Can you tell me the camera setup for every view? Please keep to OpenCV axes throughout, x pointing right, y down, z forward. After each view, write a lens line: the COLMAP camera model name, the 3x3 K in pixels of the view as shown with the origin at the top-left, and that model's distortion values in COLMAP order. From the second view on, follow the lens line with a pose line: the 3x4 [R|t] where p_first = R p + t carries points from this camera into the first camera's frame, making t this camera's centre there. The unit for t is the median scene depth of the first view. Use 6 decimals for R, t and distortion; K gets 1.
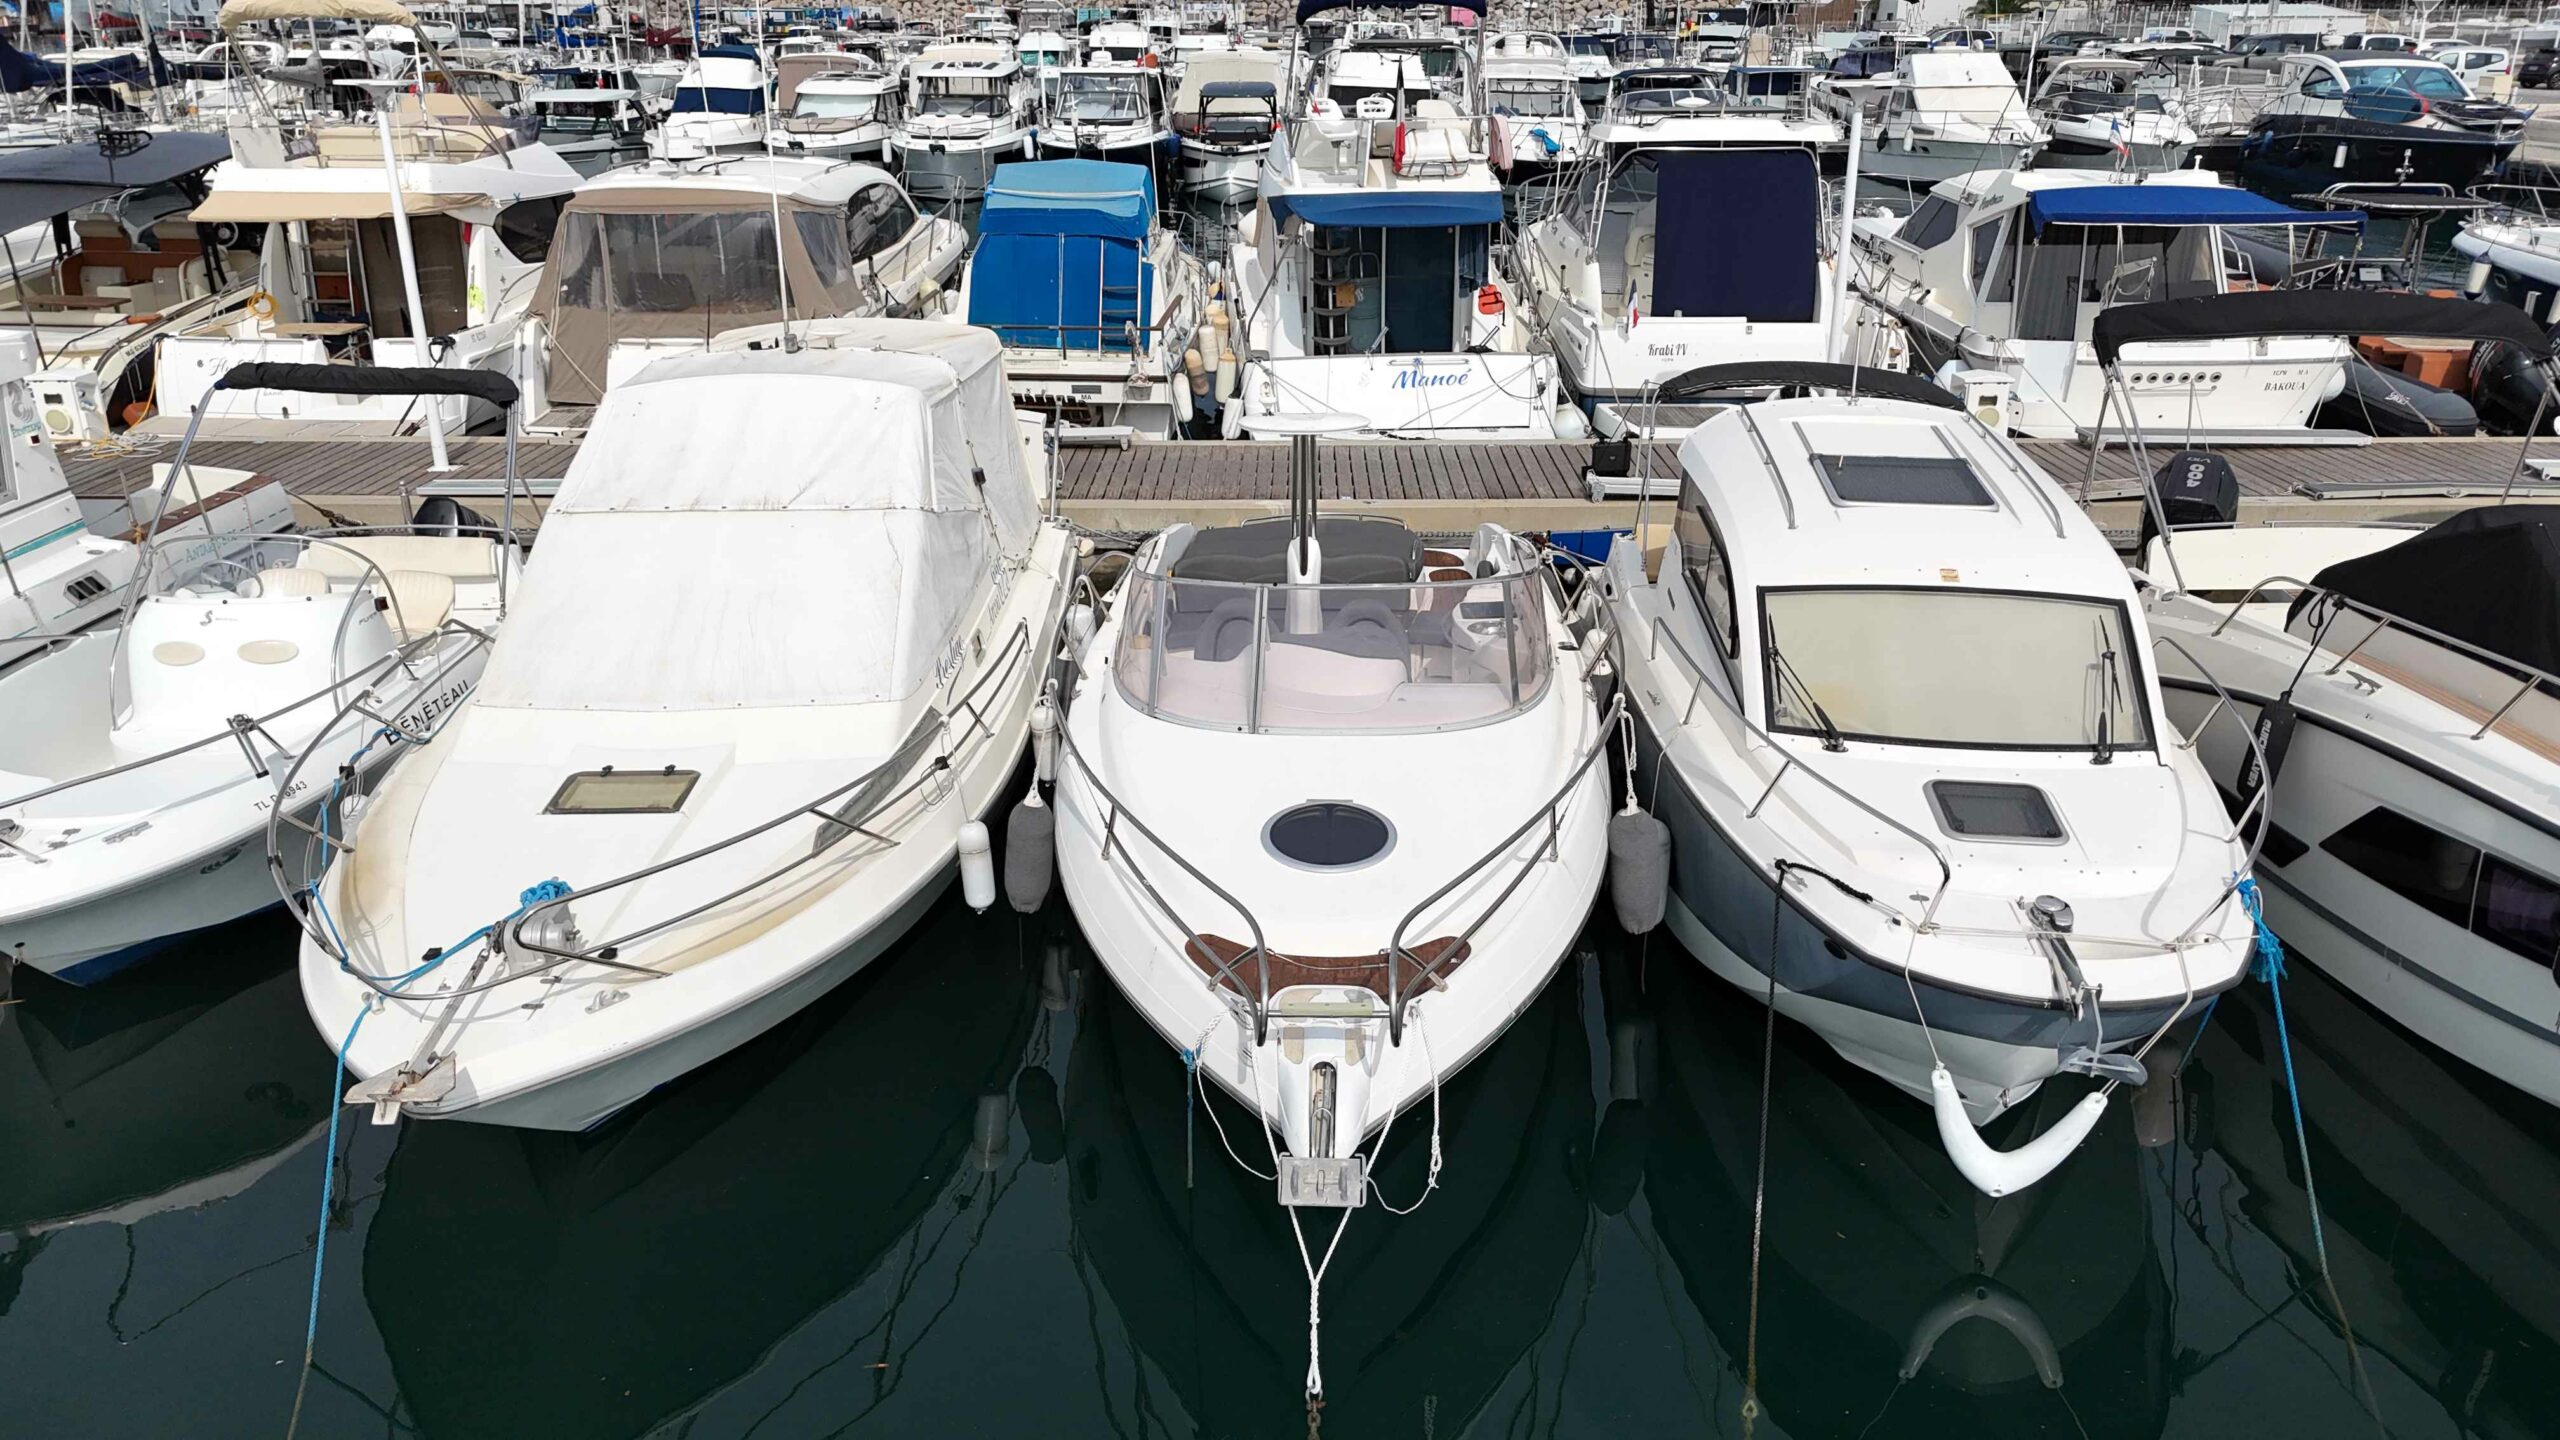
lens RADIAL K [[1896.4, 0, 1292.2], [0, 1896.4, 743.7], [0, 0, 1]] dist [0.031975, -0.000823]
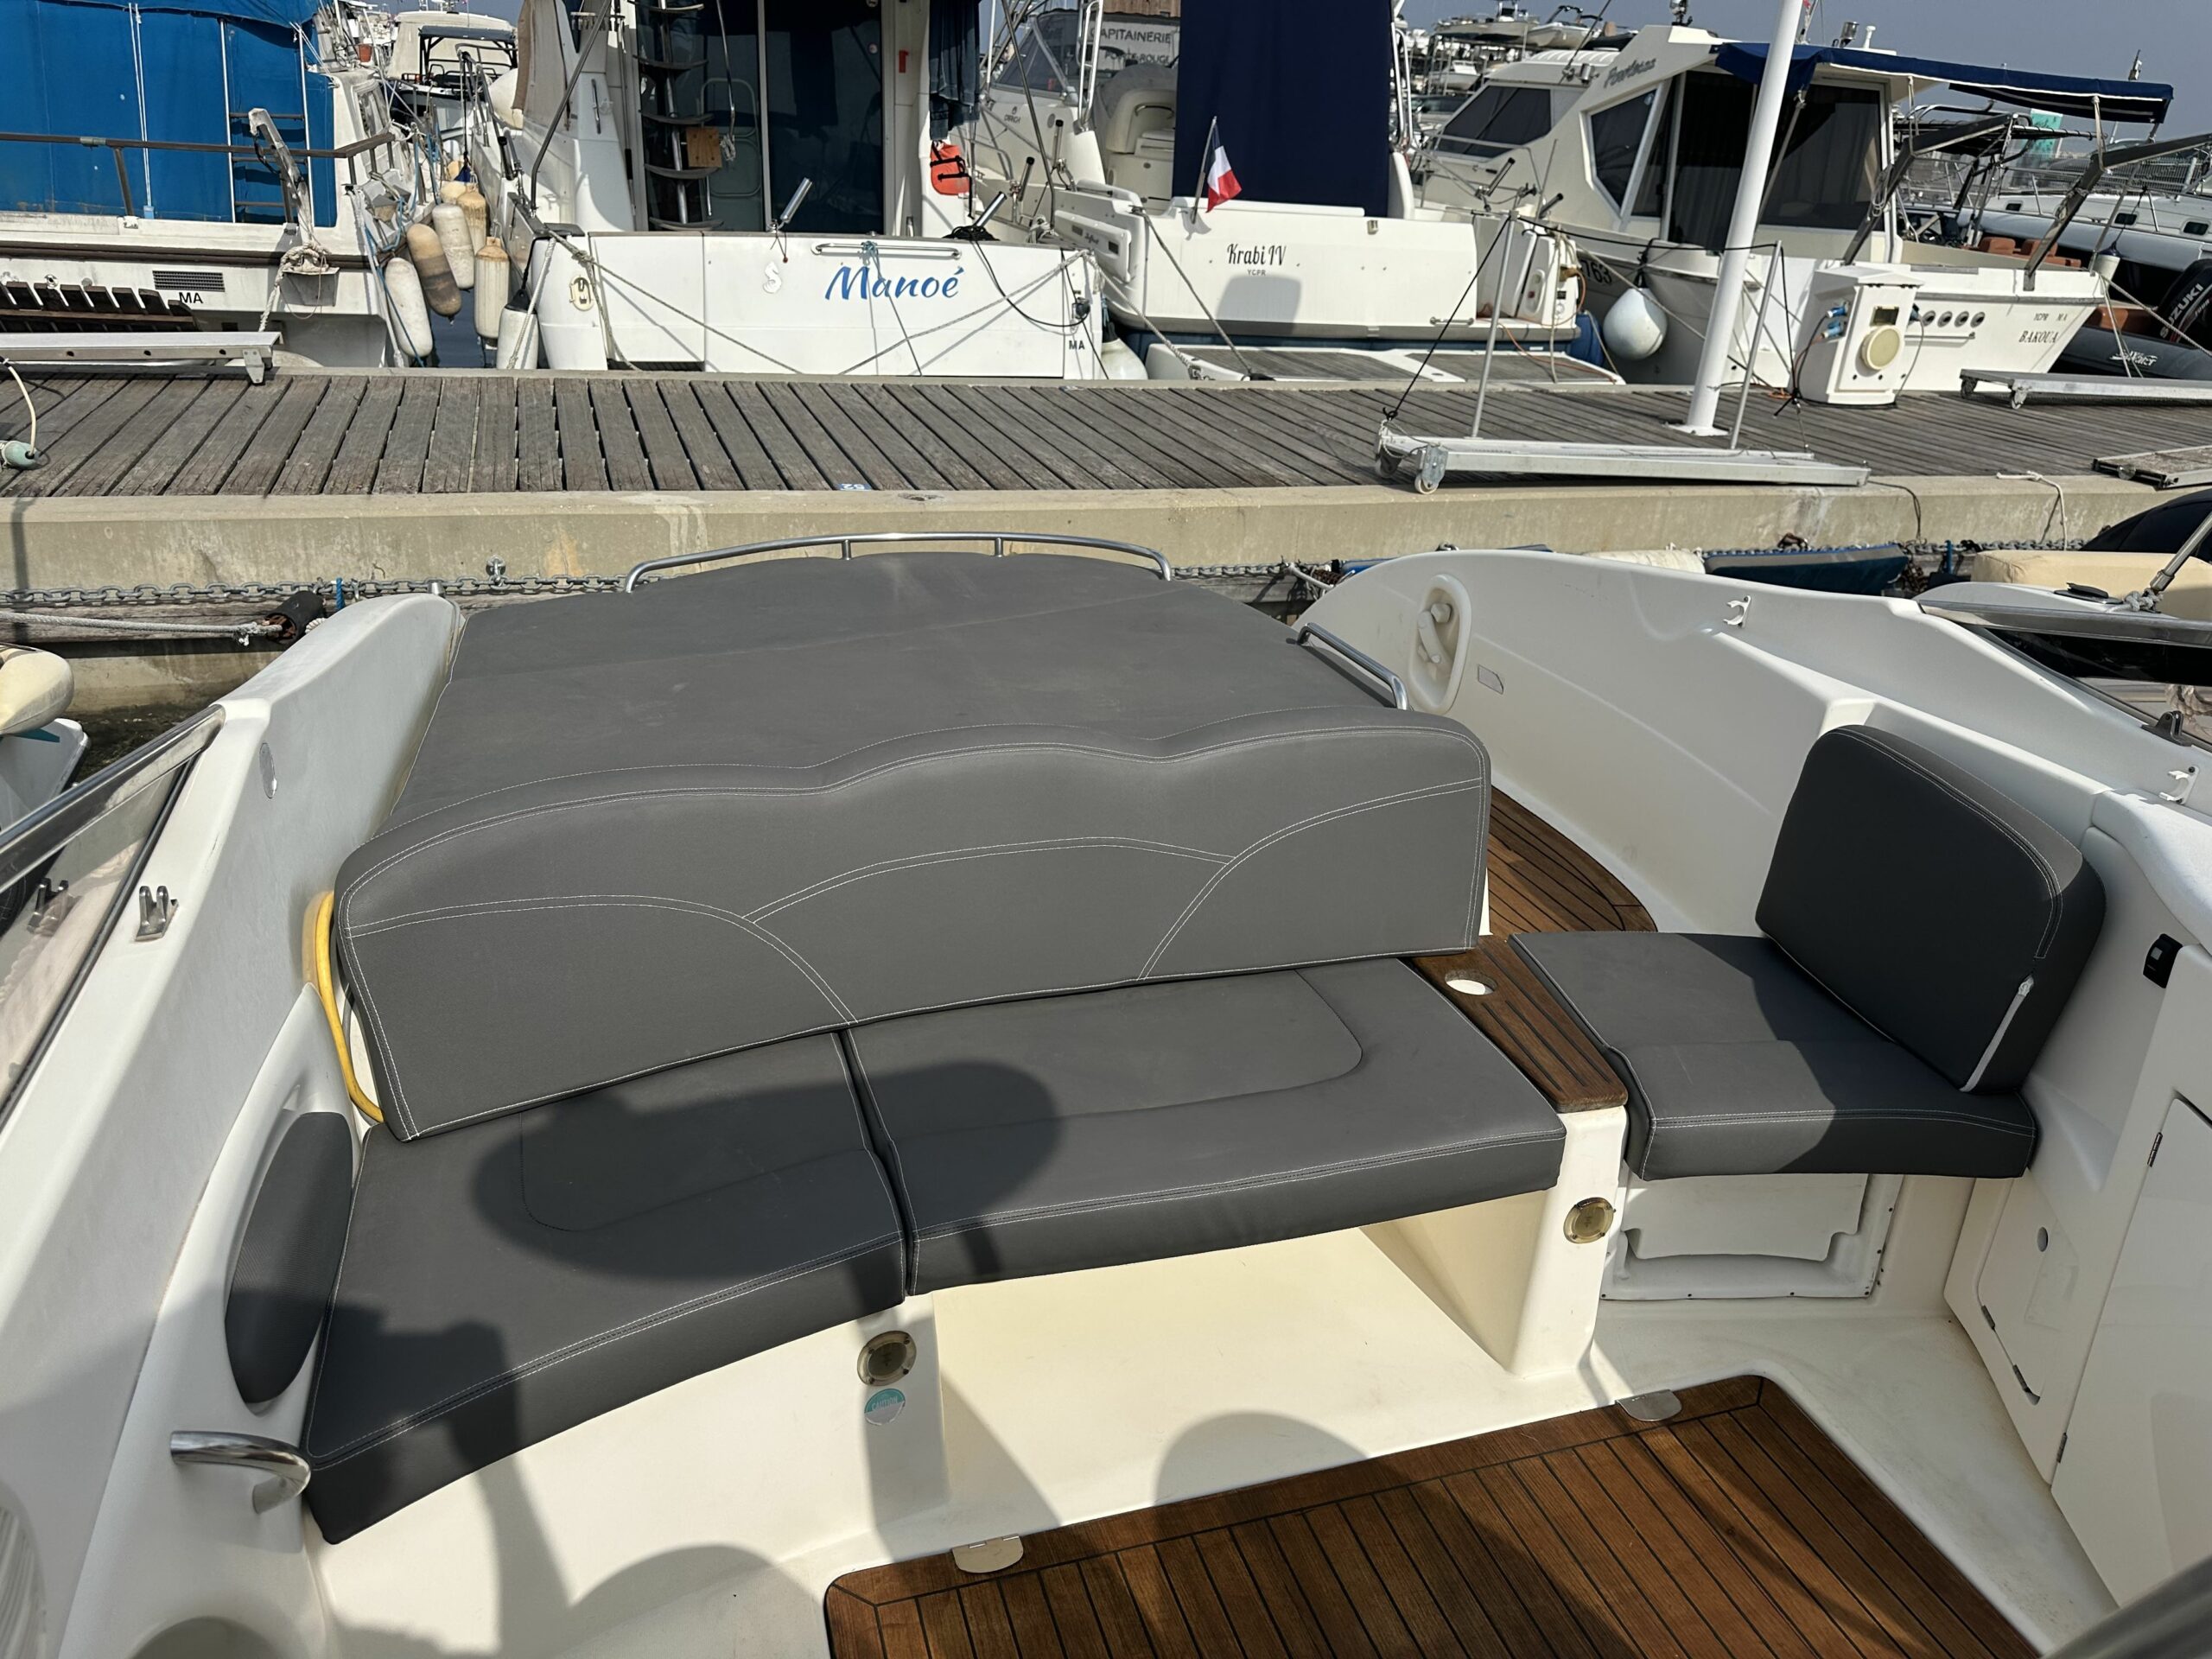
lens RADIAL K [[1550.2, 0, 1100.7], [0, 1550.2, 840.1], [0, 0, 1]] dist [0.045003, -0.054417]
pose [[0.945683, -0.079034, 0.315337, -0.025488], [0.056150, 0.995130, 0.081021, -0.063922], [-0.320204, -0.058914, 0.945515, 0.540971]]
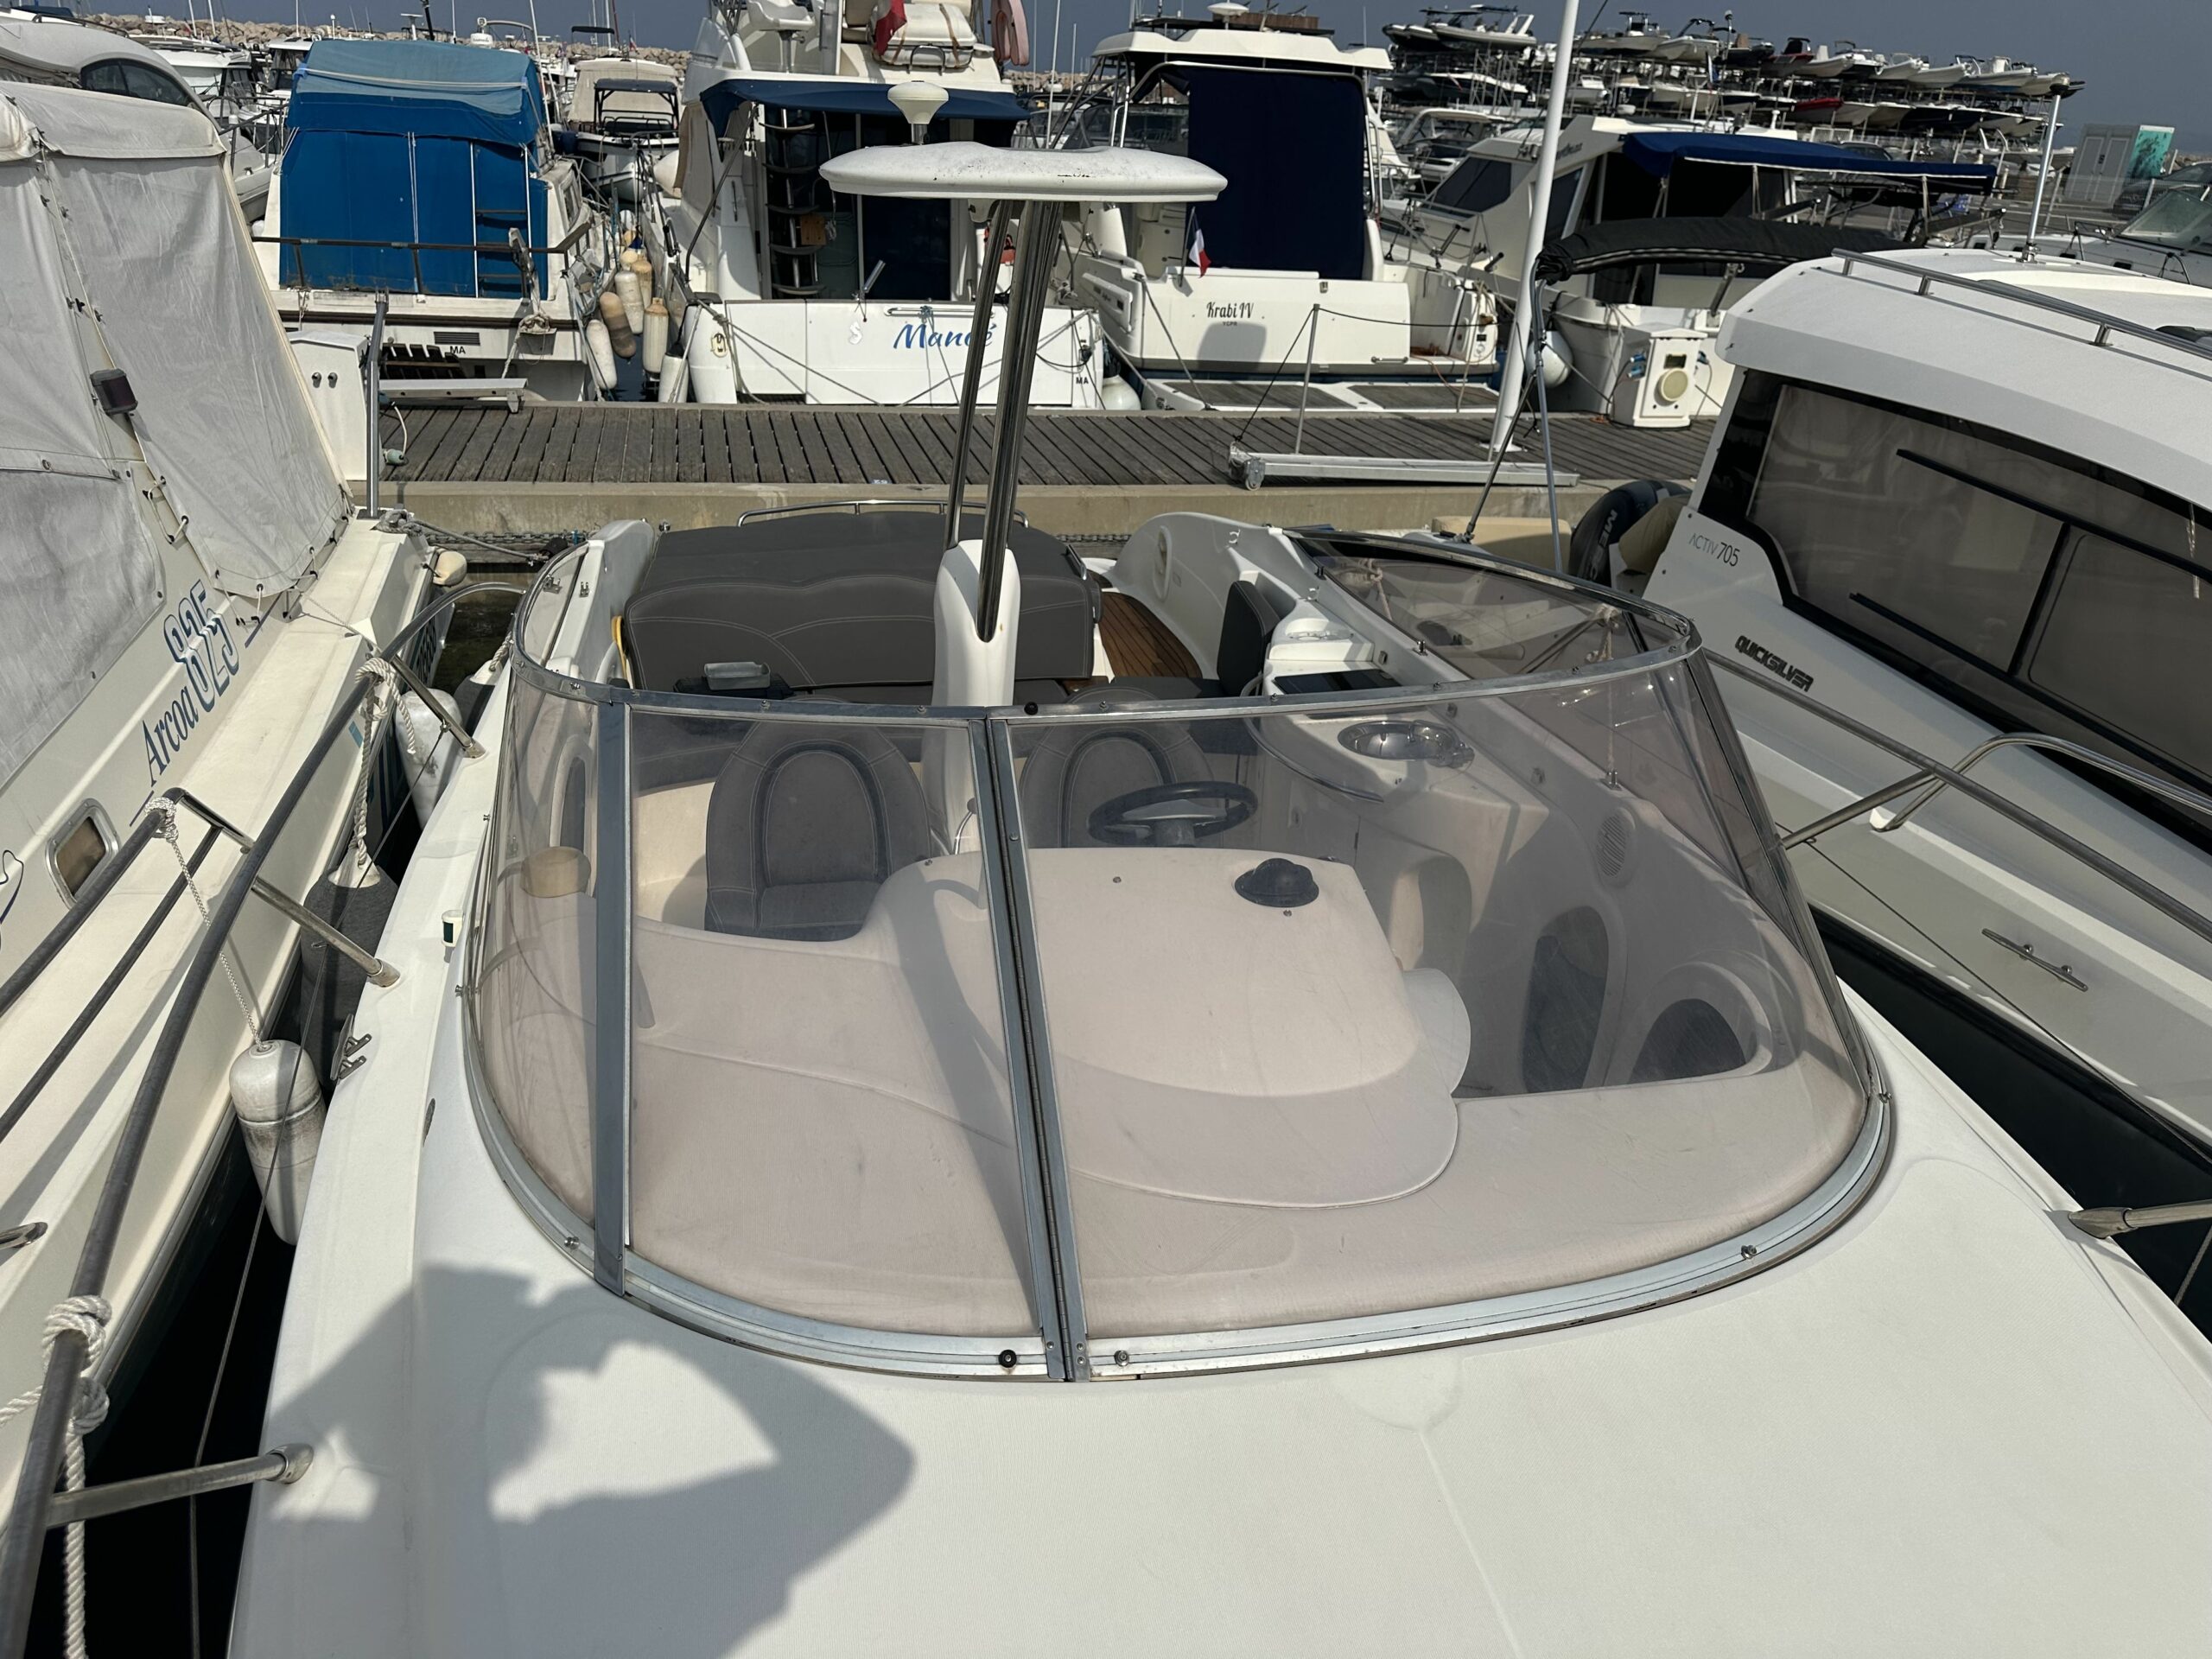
lens RADIAL K [[1550.2, 0, 1084.5], [0, 1550.2, 850.3], [0, 0, 1]] dist [0.045003, -0.054417]
pose [[0.971356, -0.052369, 0.231787, -0.026521], [0.035275, 0.996385, 0.077288, -0.034250], [-0.234997, -0.066898, 0.969691, 0.372963]]
